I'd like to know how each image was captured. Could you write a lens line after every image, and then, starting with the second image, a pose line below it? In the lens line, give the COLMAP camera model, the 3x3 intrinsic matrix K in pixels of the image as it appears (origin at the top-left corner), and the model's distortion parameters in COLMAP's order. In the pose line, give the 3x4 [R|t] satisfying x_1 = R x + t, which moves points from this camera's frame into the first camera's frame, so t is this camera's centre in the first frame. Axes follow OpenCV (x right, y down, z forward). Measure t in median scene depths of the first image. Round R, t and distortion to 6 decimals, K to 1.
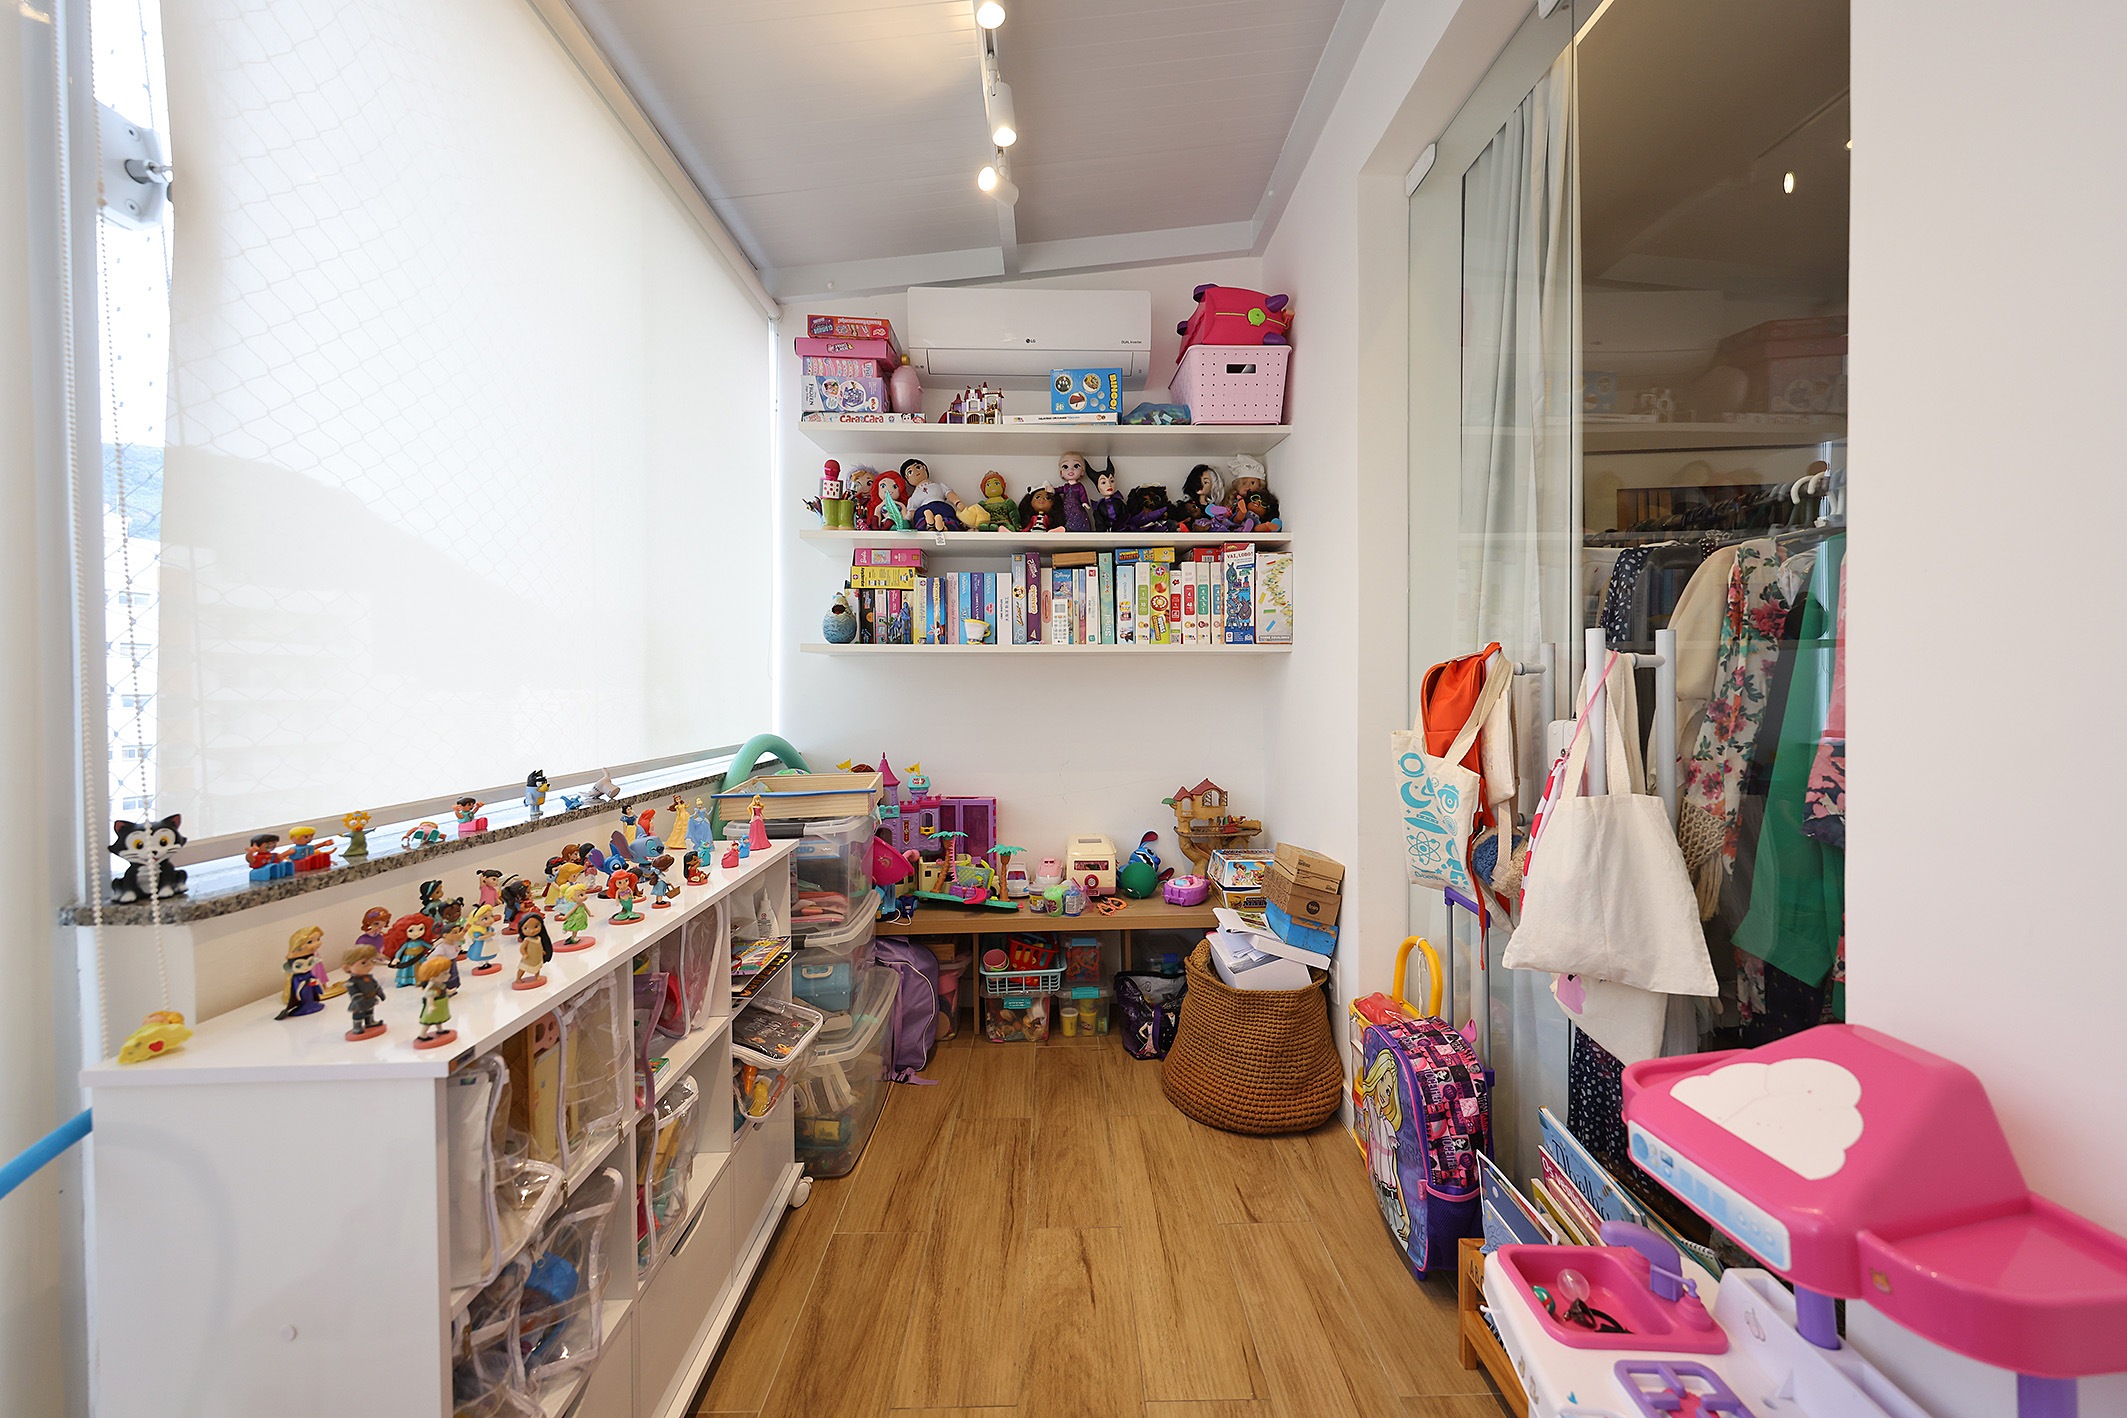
lens RADIAL K [[796.4, 0, 1057.6], [0, 796.4, 704.7], [0, 0, 1]] dist [0.000561, 0.000012]
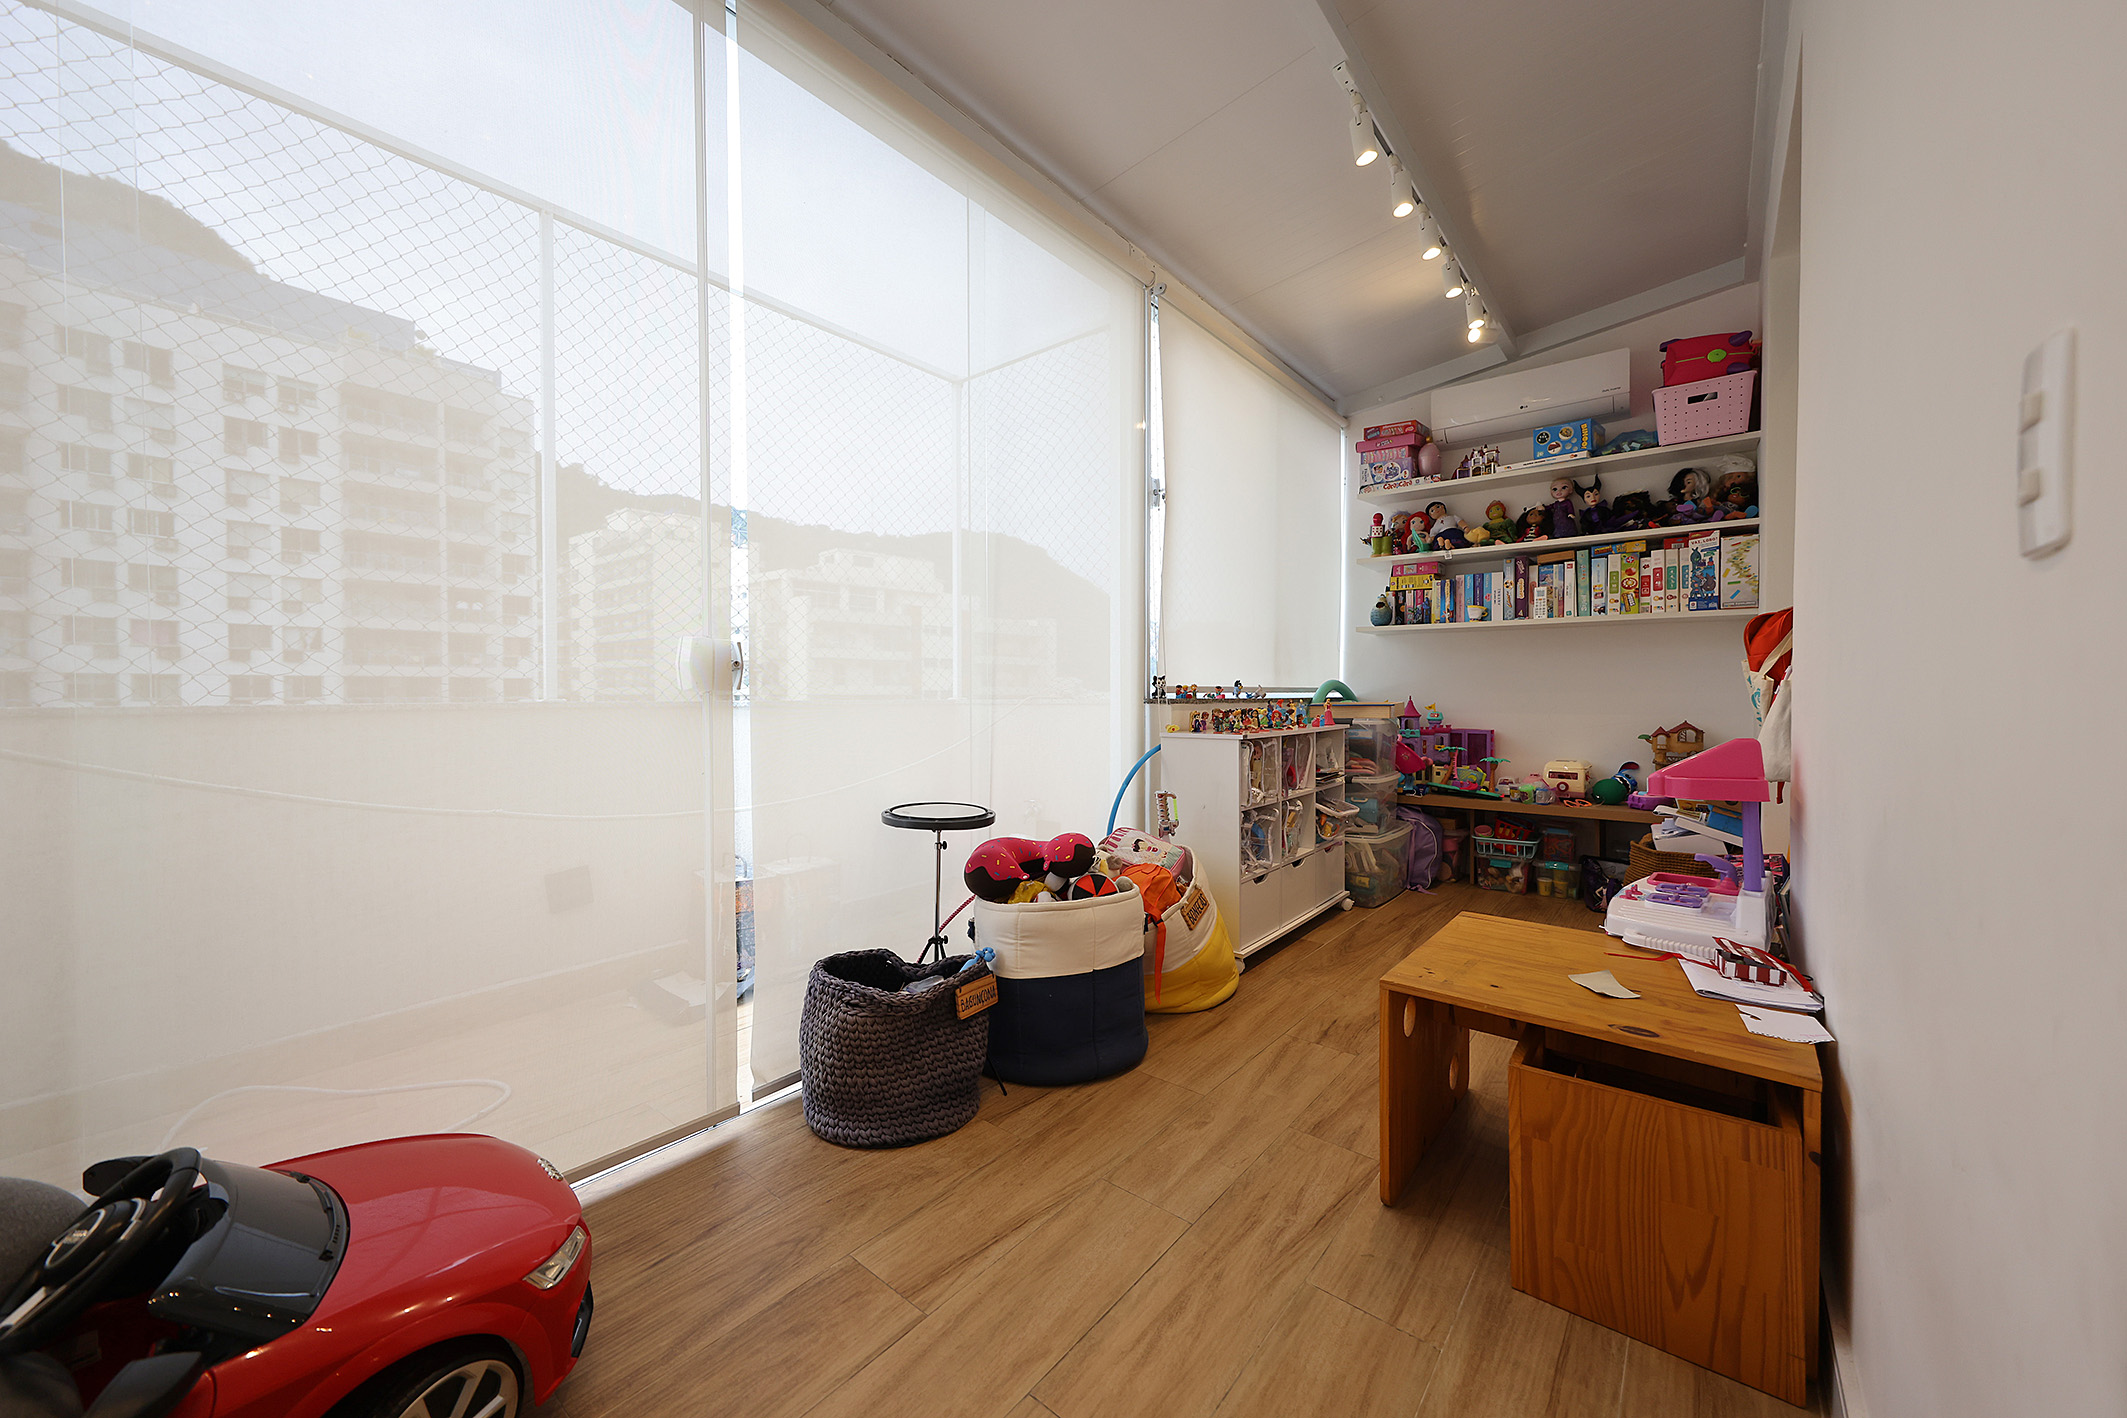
lens RADIAL K [[757.8, 0, 1063.5], [0, 757.8, 709.0], [0, 0, 1]] dist [-0.007744, 0.000112]
pose [[0.763949, 0.018583, -0.645009, 0.224631], [-0.012570, 0.999824, 0.013918, 0.077486], [0.645154, -0.002525, 0.764049, -0.581995]]
